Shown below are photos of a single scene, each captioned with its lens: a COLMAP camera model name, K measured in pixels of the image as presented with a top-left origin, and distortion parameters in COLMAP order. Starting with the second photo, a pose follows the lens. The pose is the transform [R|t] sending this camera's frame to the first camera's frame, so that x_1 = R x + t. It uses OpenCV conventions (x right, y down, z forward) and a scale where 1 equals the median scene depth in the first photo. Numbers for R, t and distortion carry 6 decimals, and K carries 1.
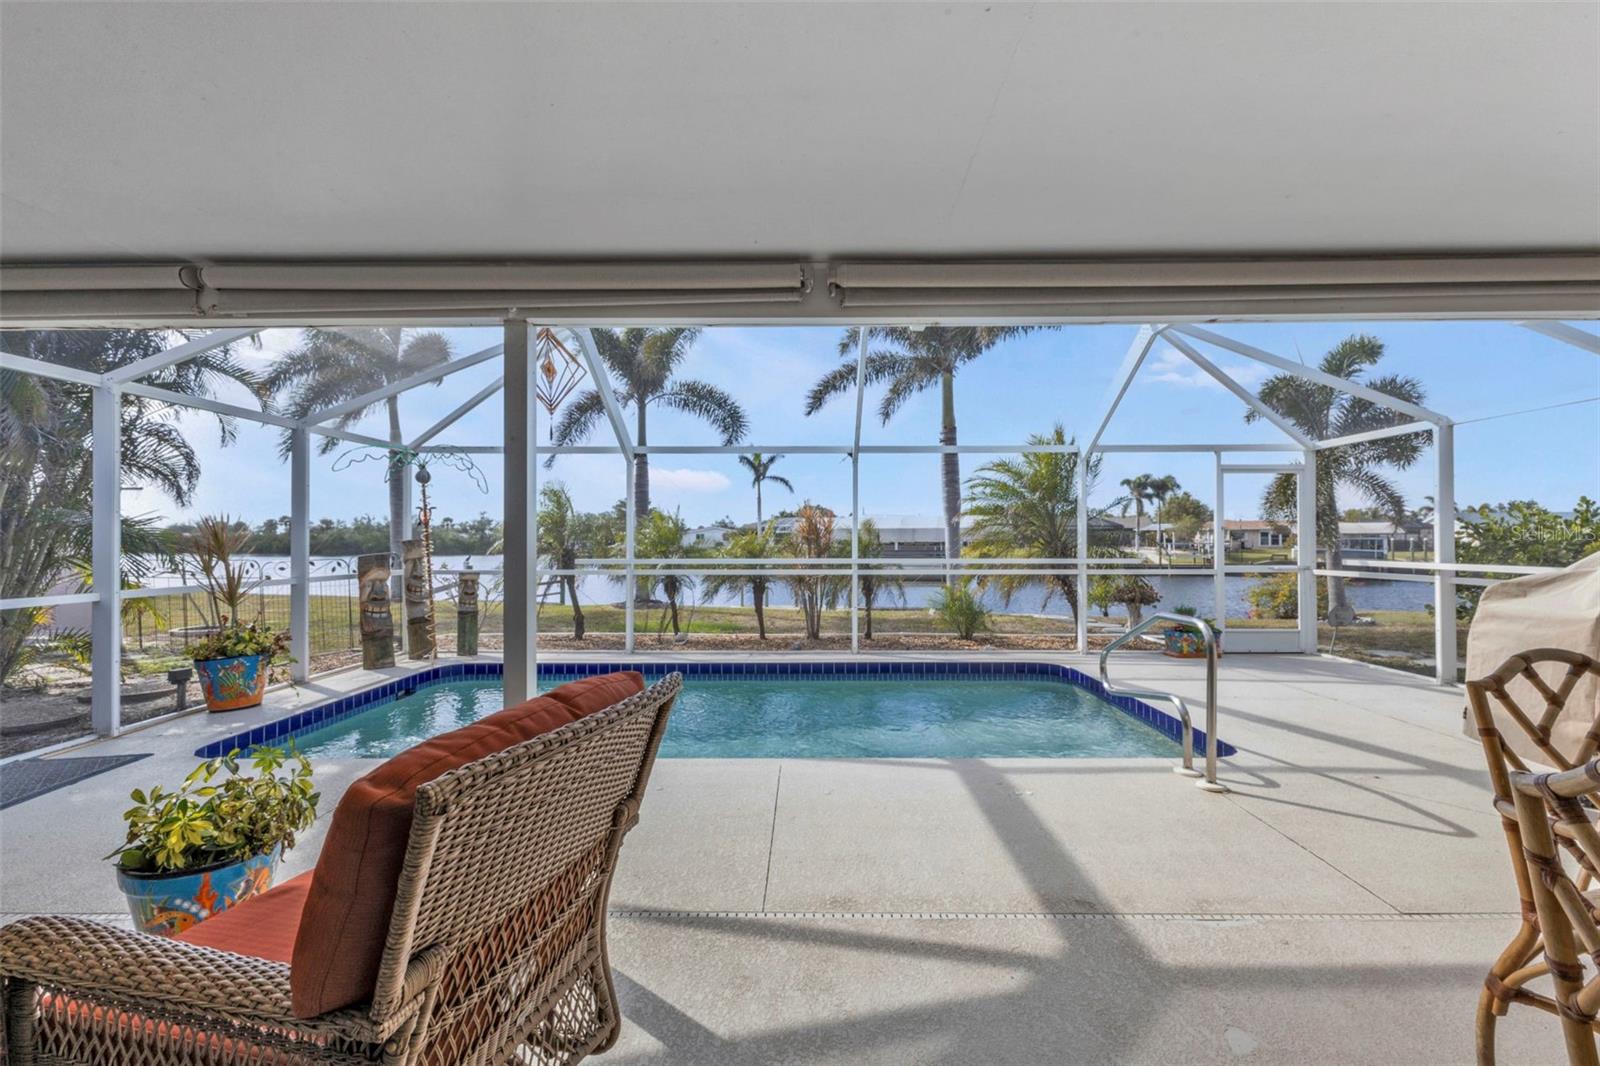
lens RADIAL K [[697.9, 0, 800.0], [0, 697.9, 533.0], [0, 0, 1]] dist [0.002764, 0.000294]
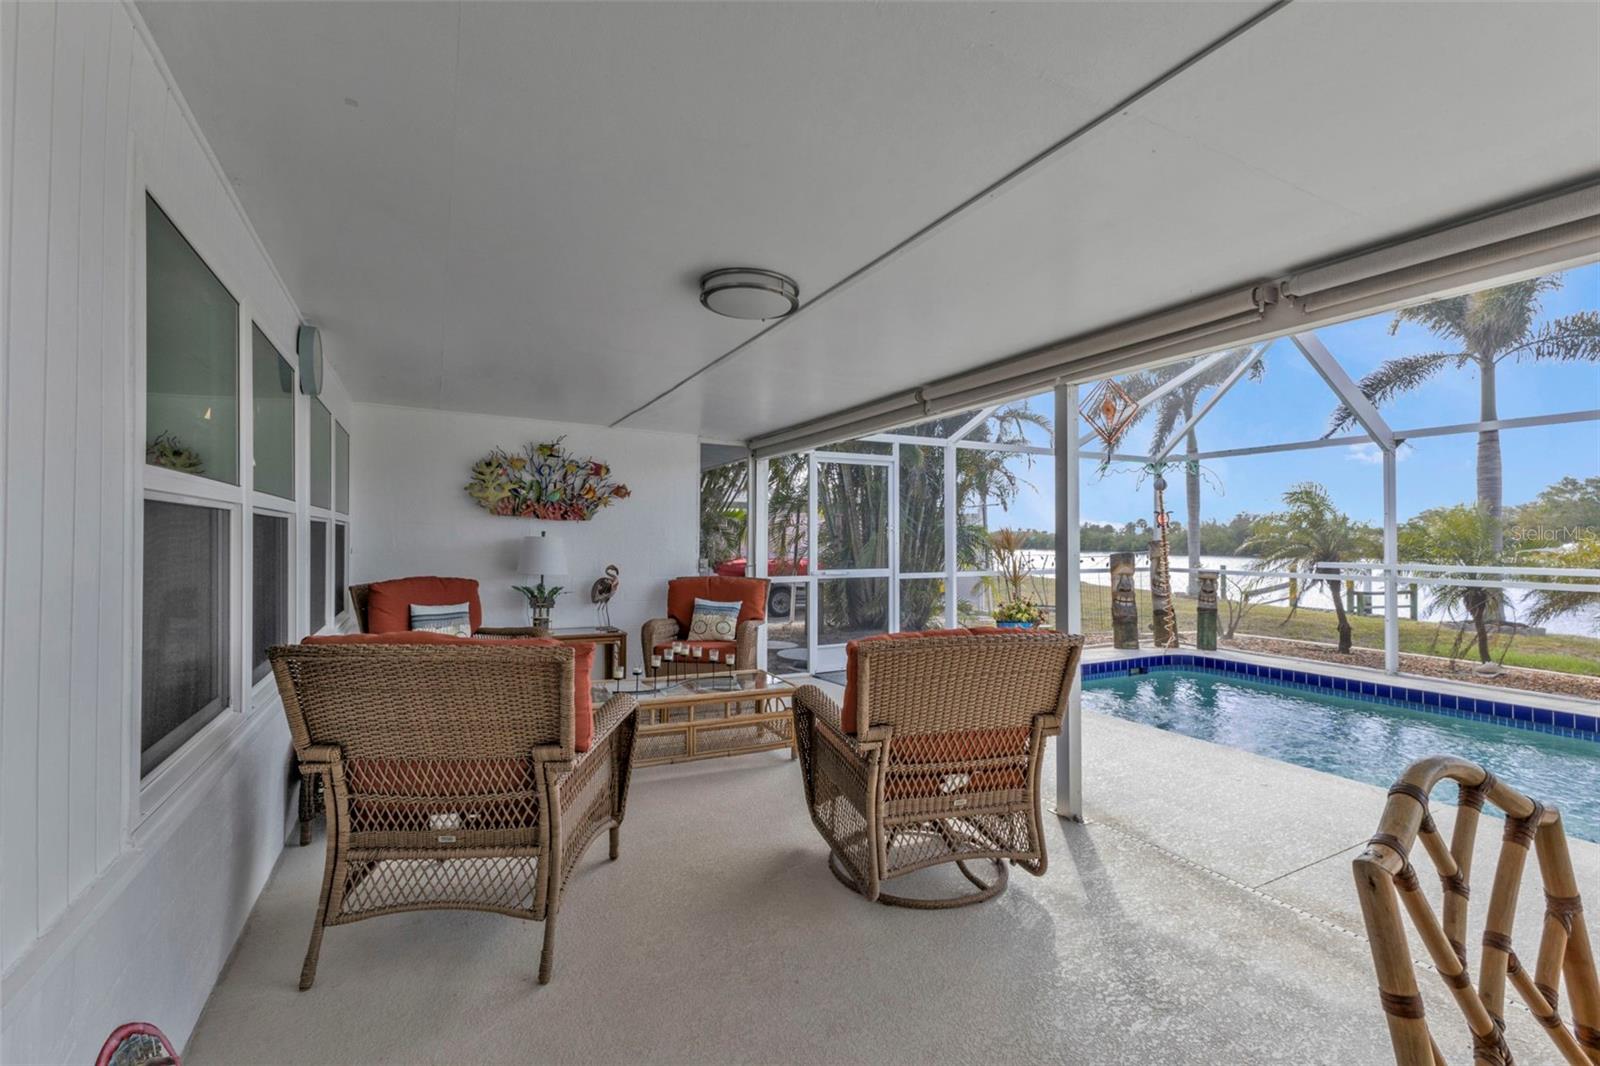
lens RADIAL K [[697.9, 0, 800.0], [0, 697.9, 533.0], [0, 0, 1]] dist [0.002764, 0.000294]
pose [[0.462747, -0.005247, -0.886475, 0.190748], [0.004911, 0.999982, -0.003355, -0.001469], [0.886477, -0.002801, 0.462764, -0.038157]]
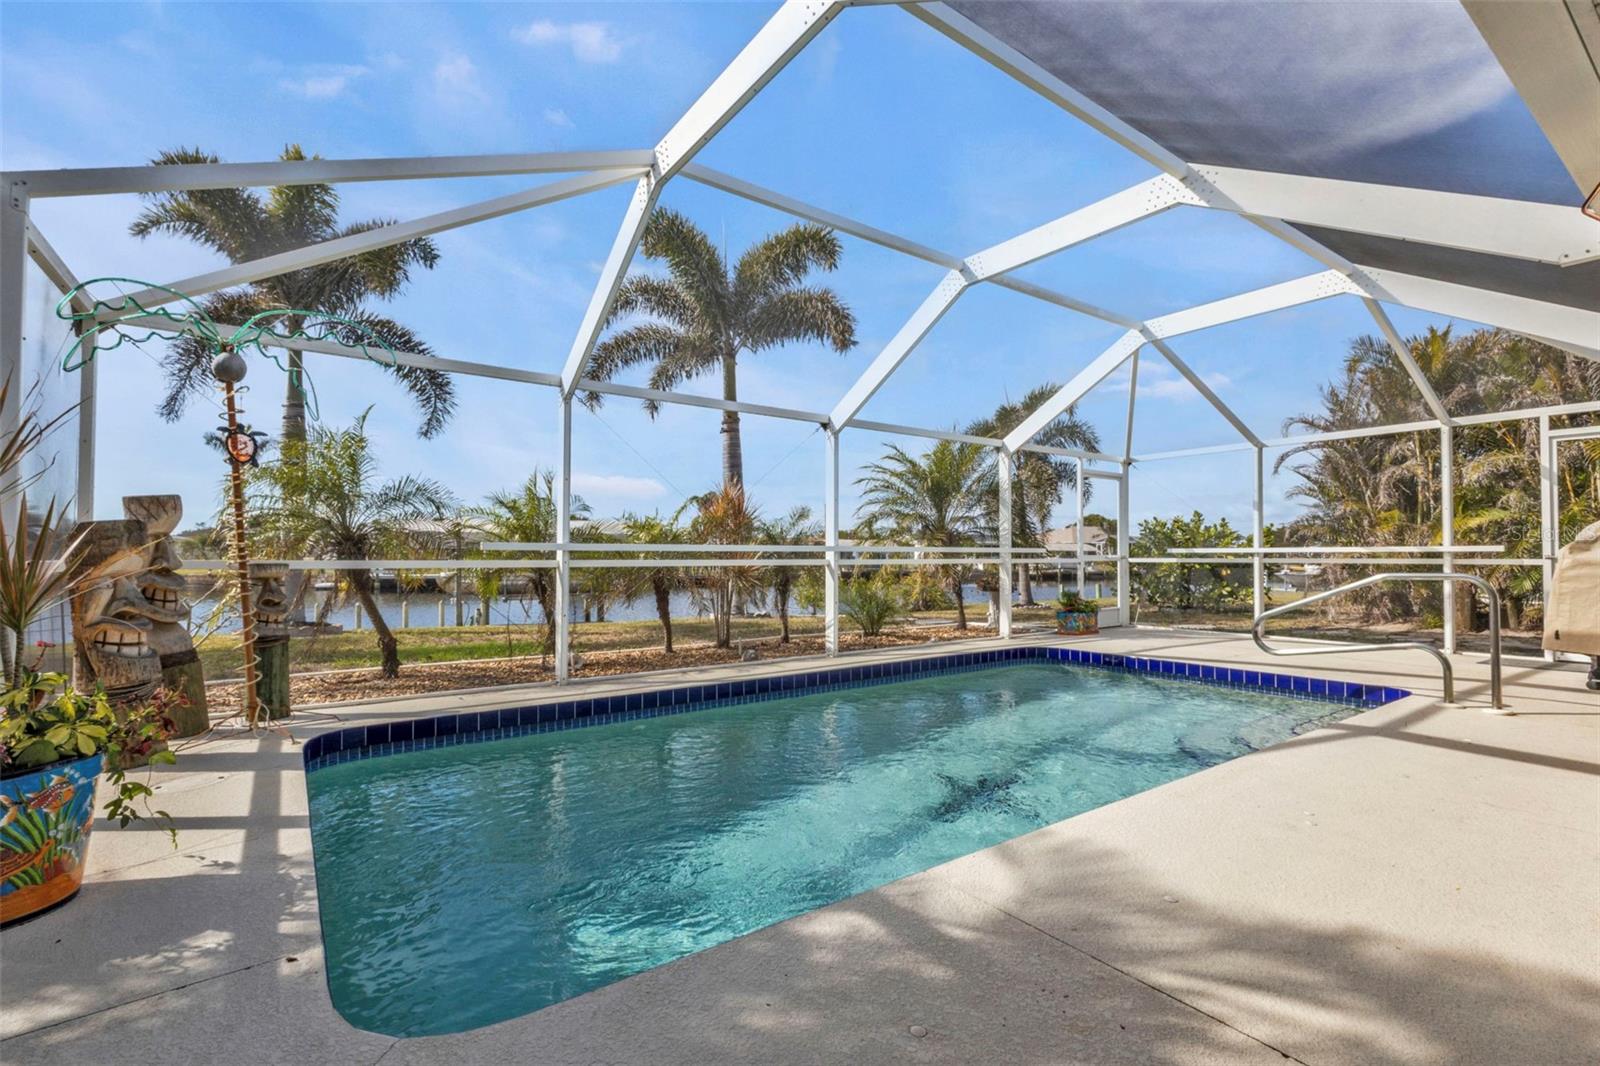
lens RADIAL K [[713.6, 0, 807.4], [0, 713.6, 544.7], [0, 0, 1]] dist [-0.009467, -0.000151]
pose [[0.808790, 0.011316, 0.587988, -0.533429], [-0.009022, 0.999936, -0.006833, 0.047891], [-0.588028, 0.000222, 0.808841, 0.362227]]
